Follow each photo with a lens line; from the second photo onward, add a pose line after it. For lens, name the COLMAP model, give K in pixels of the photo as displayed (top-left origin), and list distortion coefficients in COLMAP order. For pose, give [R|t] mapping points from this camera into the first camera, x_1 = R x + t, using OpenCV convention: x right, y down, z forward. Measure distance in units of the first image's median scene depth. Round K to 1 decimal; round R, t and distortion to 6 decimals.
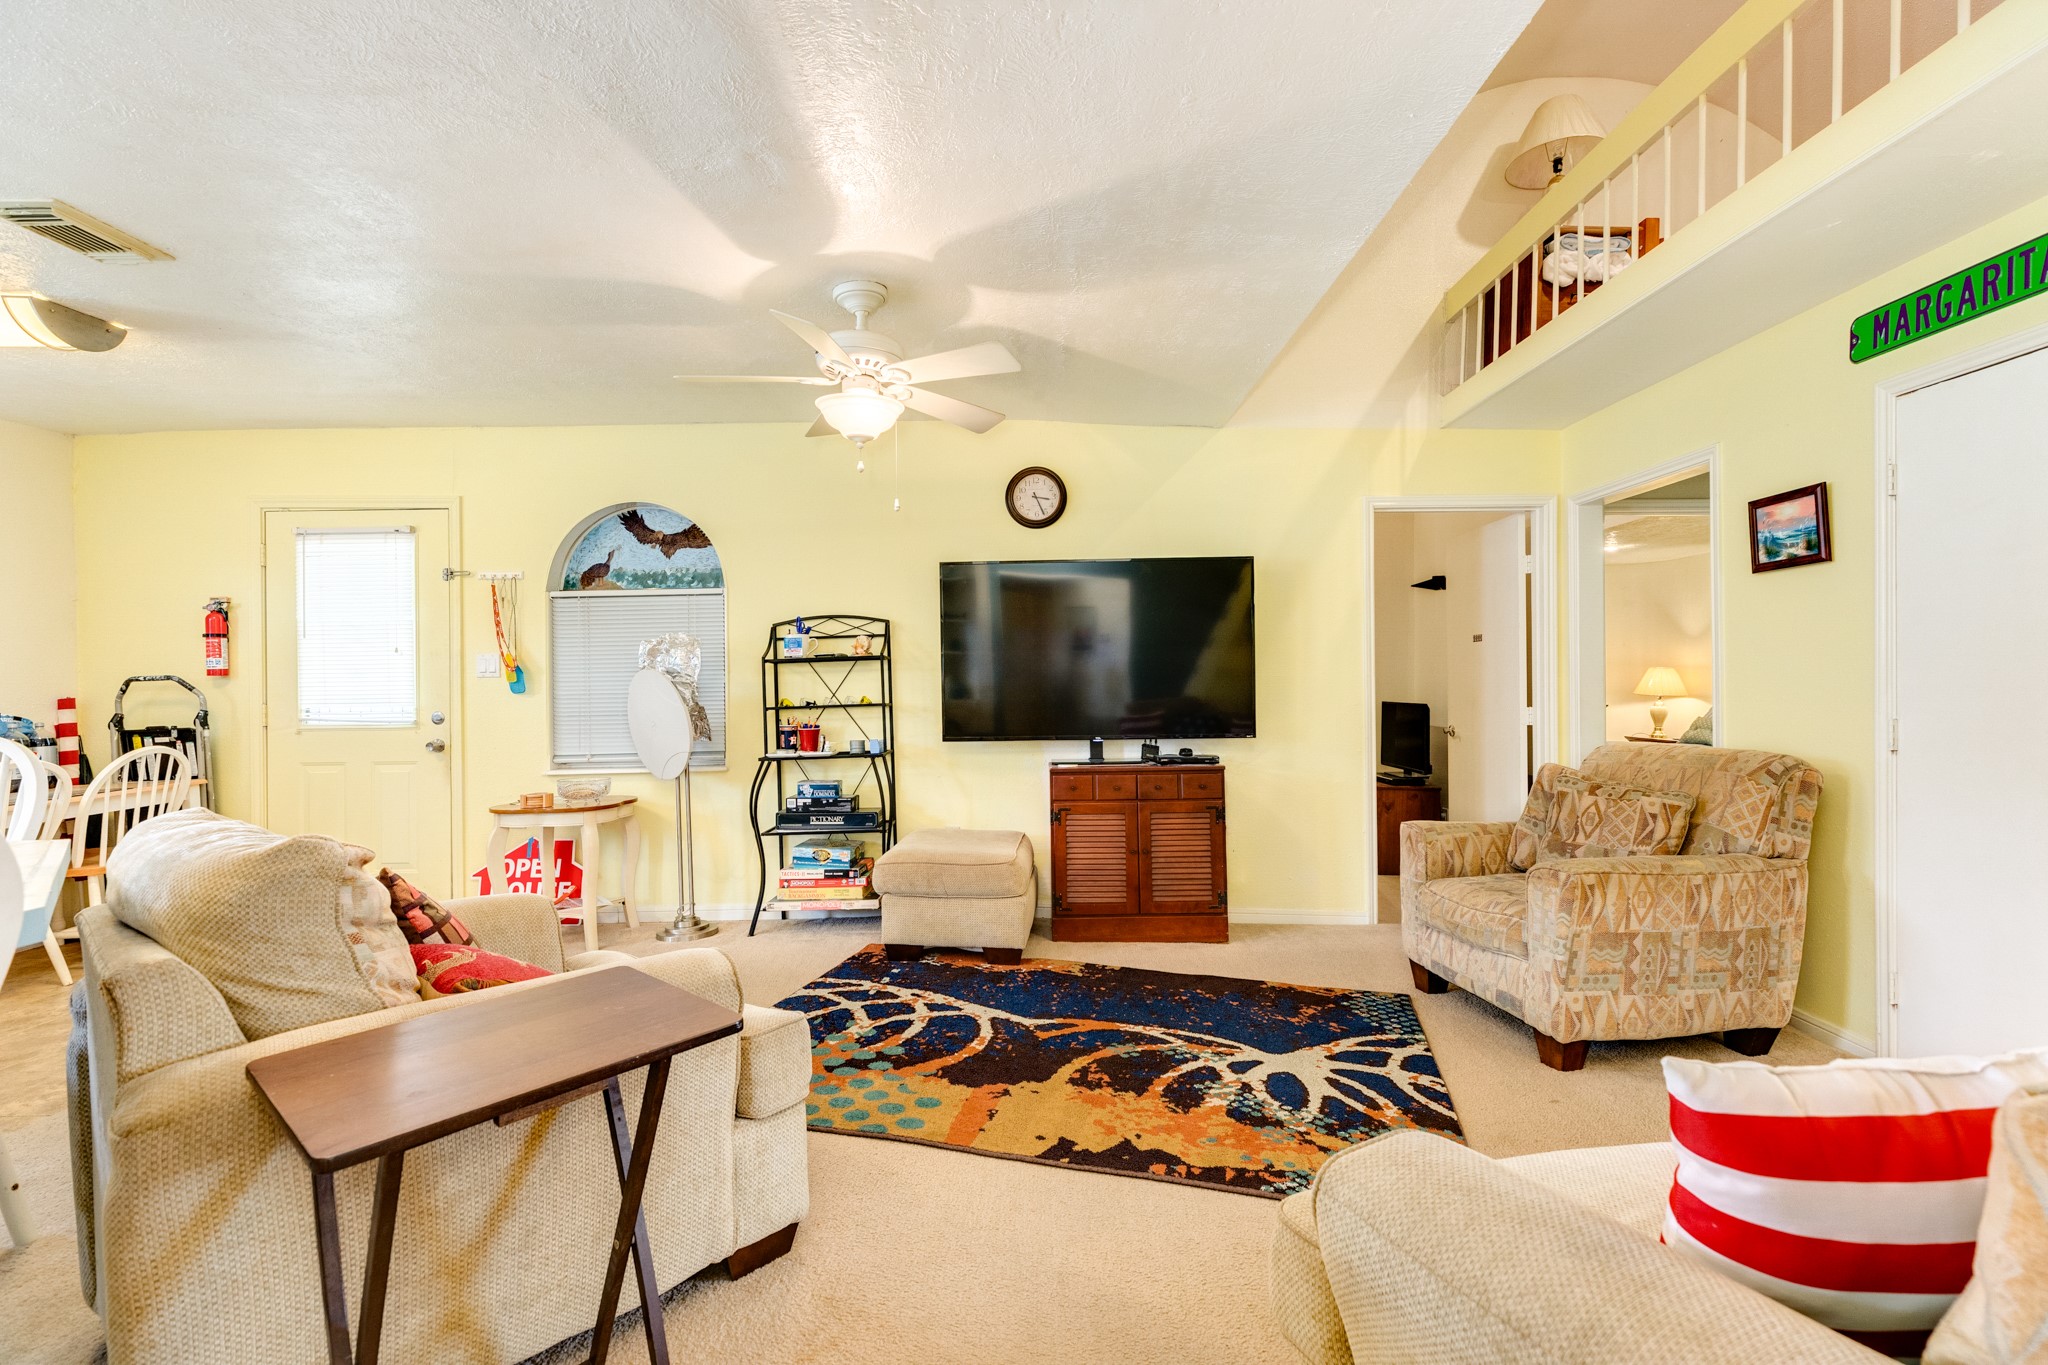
lens RADIAL K [[912.2, 0, 1030.1], [0, 912.2, 681.5], [0, 0, 1]] dist [0.000291, 0.001107]
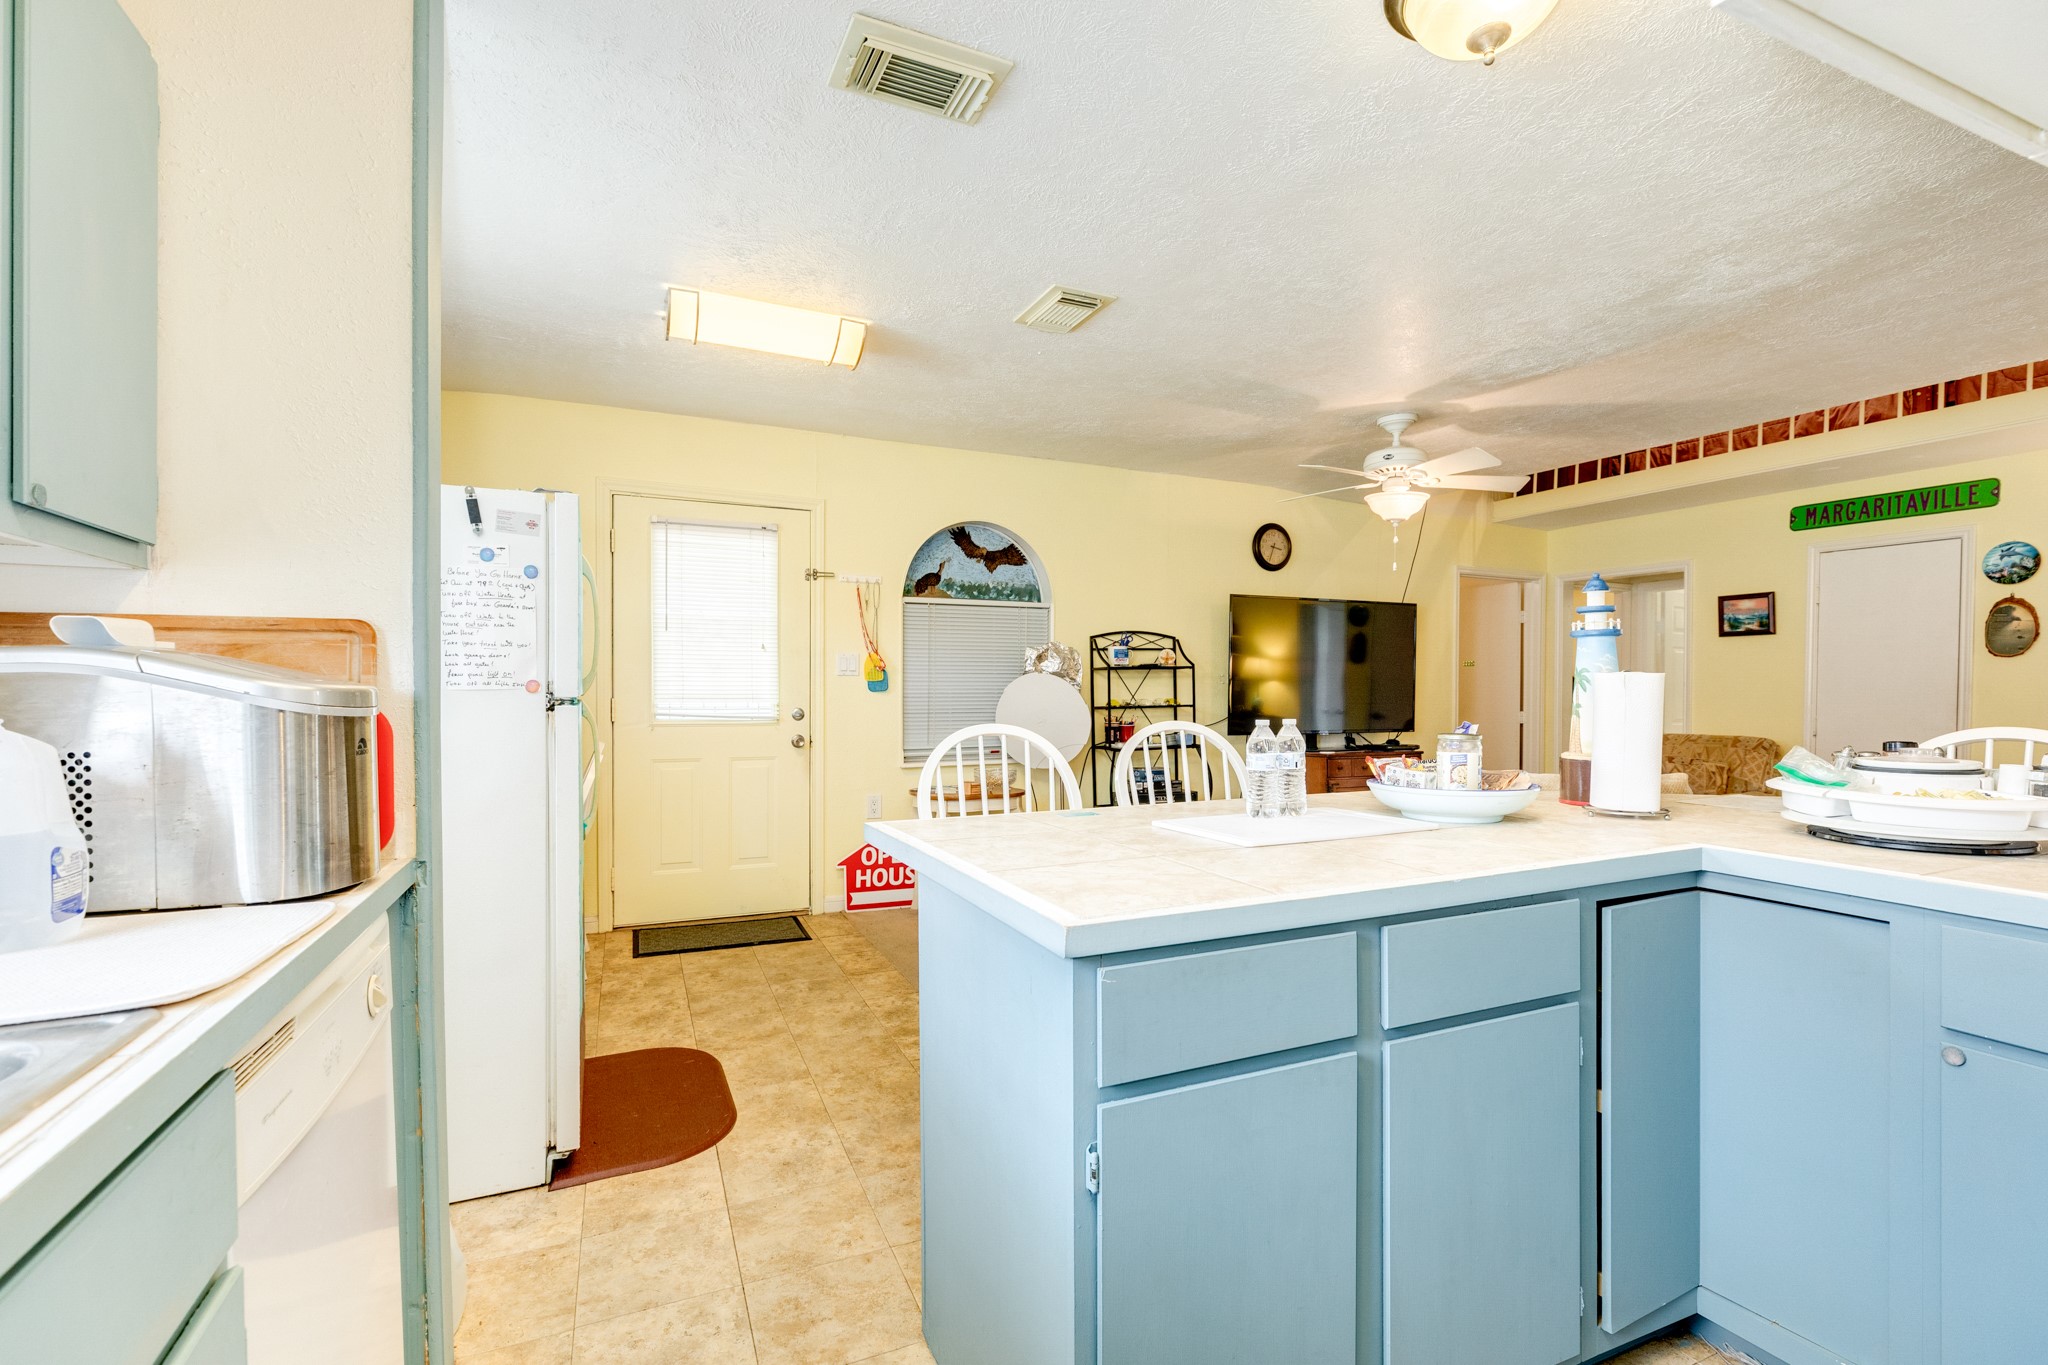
lens RADIAL K [[912.2, 0, 1038.5], [0, 912.2, 687.1], [0, 0, 1]] dist [0.000291, 0.001107]
pose [[0.908183, 0.018126, 0.418180, -1.165506], [-0.020213, 0.999796, 0.000562, 0.004968], [-0.418084, -0.008964, 0.908364, -0.060006]]
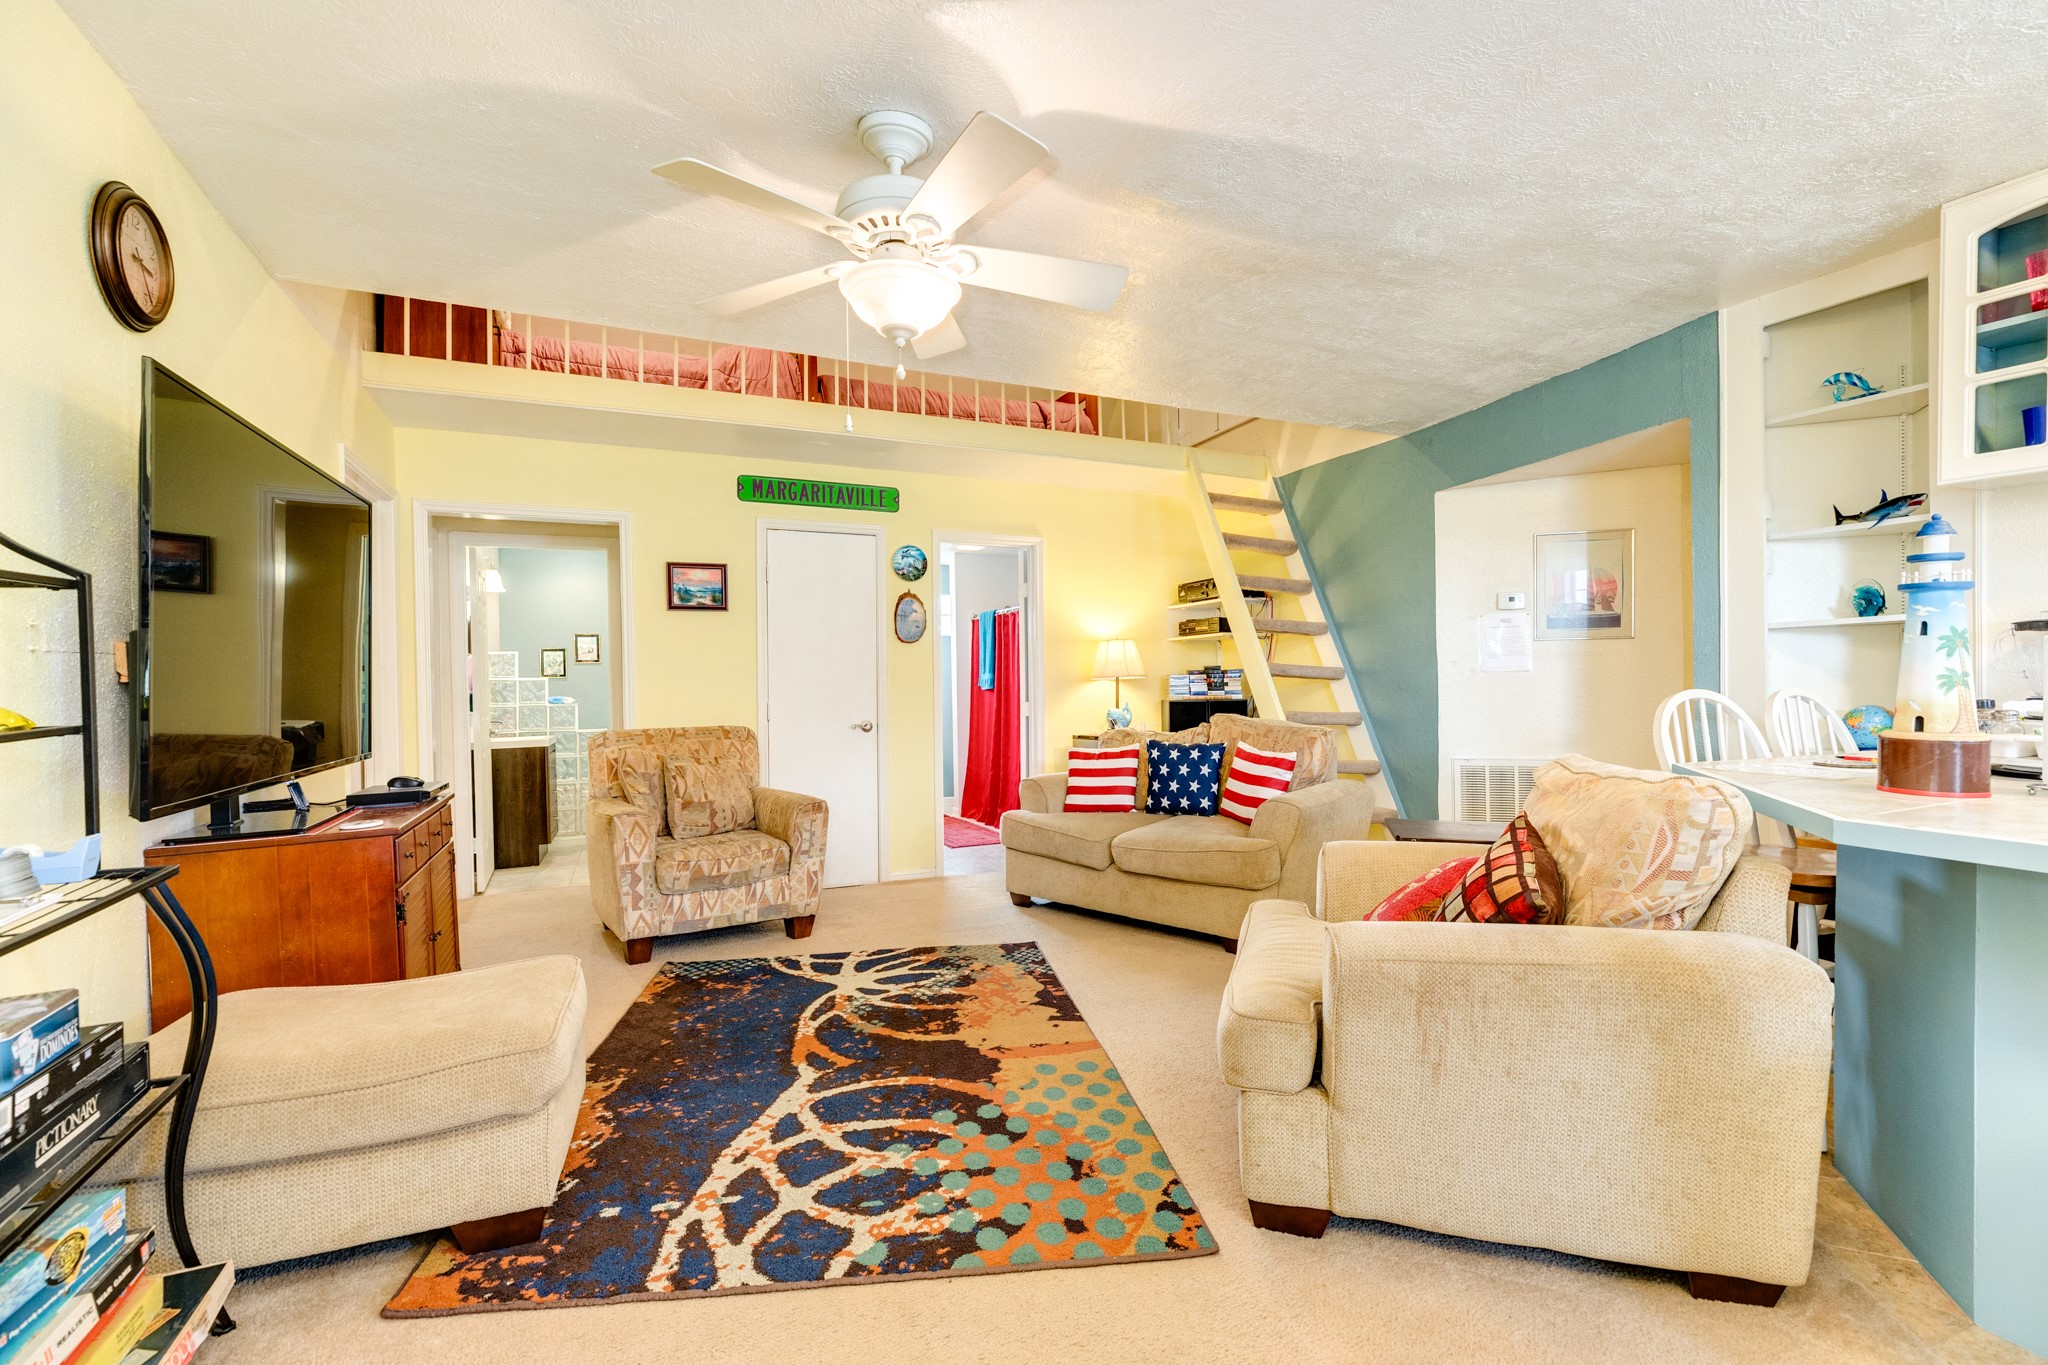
lens RADIAL K [[912.2, 0, 1017.7], [0, 912.2, 683.3], [0, 0, 1]] dist [0.000291, 0.001107]
pose [[-0.406450, 0.011836, 0.913596, -0.804912], [0.008747, 0.999921, -0.009063, 0.019137], [-0.913631, 0.004308, -0.406521, 1.099458]]
